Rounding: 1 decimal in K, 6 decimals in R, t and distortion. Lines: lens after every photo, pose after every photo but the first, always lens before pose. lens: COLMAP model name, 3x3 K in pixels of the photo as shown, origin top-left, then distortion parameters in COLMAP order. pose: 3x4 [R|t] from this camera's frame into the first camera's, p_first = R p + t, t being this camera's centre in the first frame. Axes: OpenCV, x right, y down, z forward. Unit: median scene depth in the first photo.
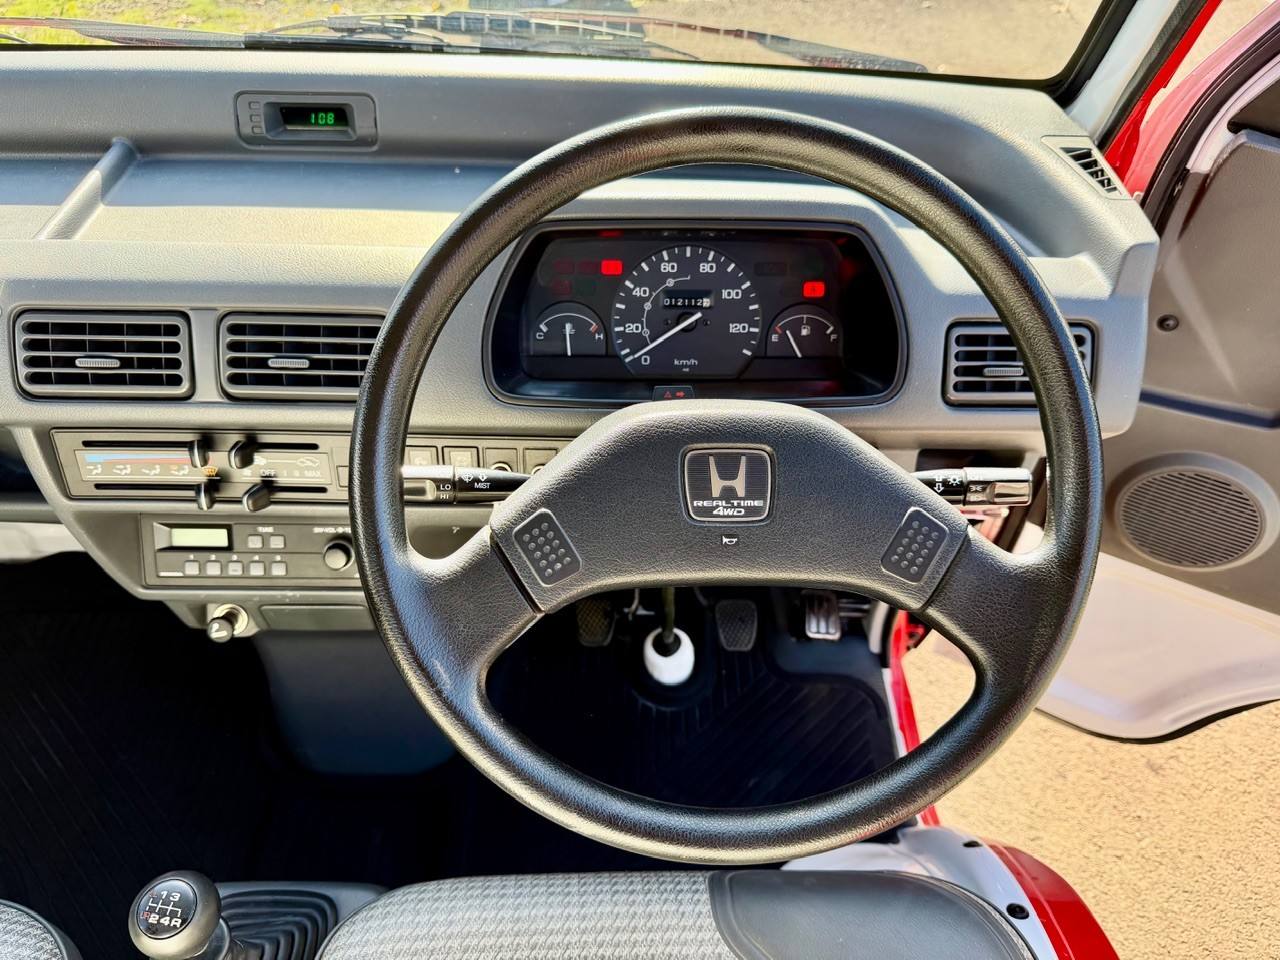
lens RADIAL K [[914.0, 0, 639.1], [0, 914.0, 482.9], [0, 0, 1]] dist [0.035046, -0.053741]
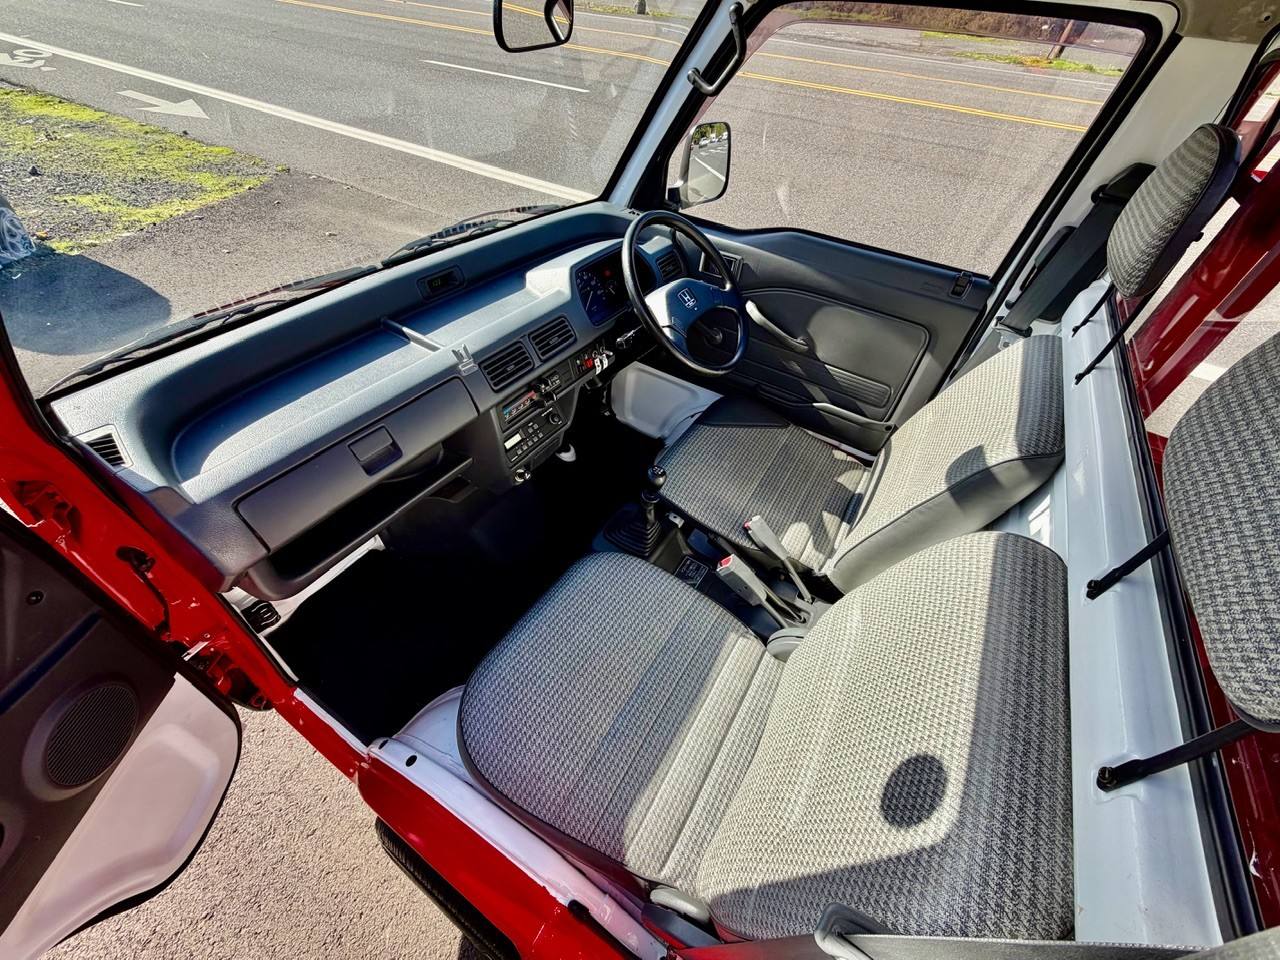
lens RADIAL K [[510.9, 0, 643.3], [0, 510.9, 476.5], [0, 0, 1]] dist [-0.001199, 0.001156]
pose [[0.538851, -0.575670, 0.615015, -1.288440], [0.537029, 0.797235, 0.275710, -0.066720], [-0.649029, 0.181714, 0.738743, -0.303489]]
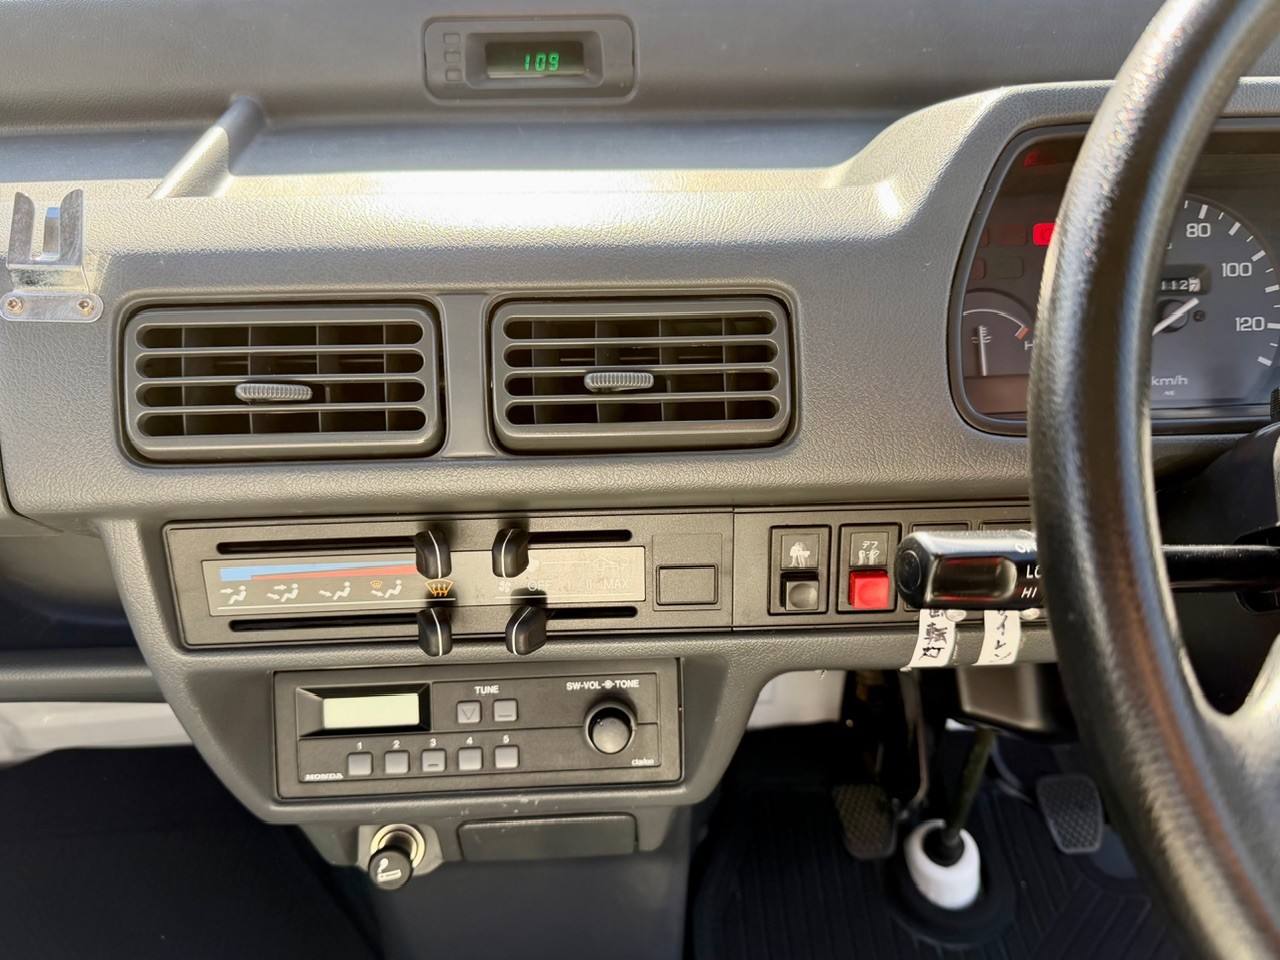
lens RADIAL K [[1002.4, 0, 638.9], [0, 1002.4, 487.8], [0, 0, 1]] dist [0.097345, -0.102128]
pose [[0.998728, -0.047012, 0.018220, -0.323836], [0.049238, 0.987184, -0.151802, 0.025831], [-0.010850, 0.152506, 0.988243, 0.337106]]
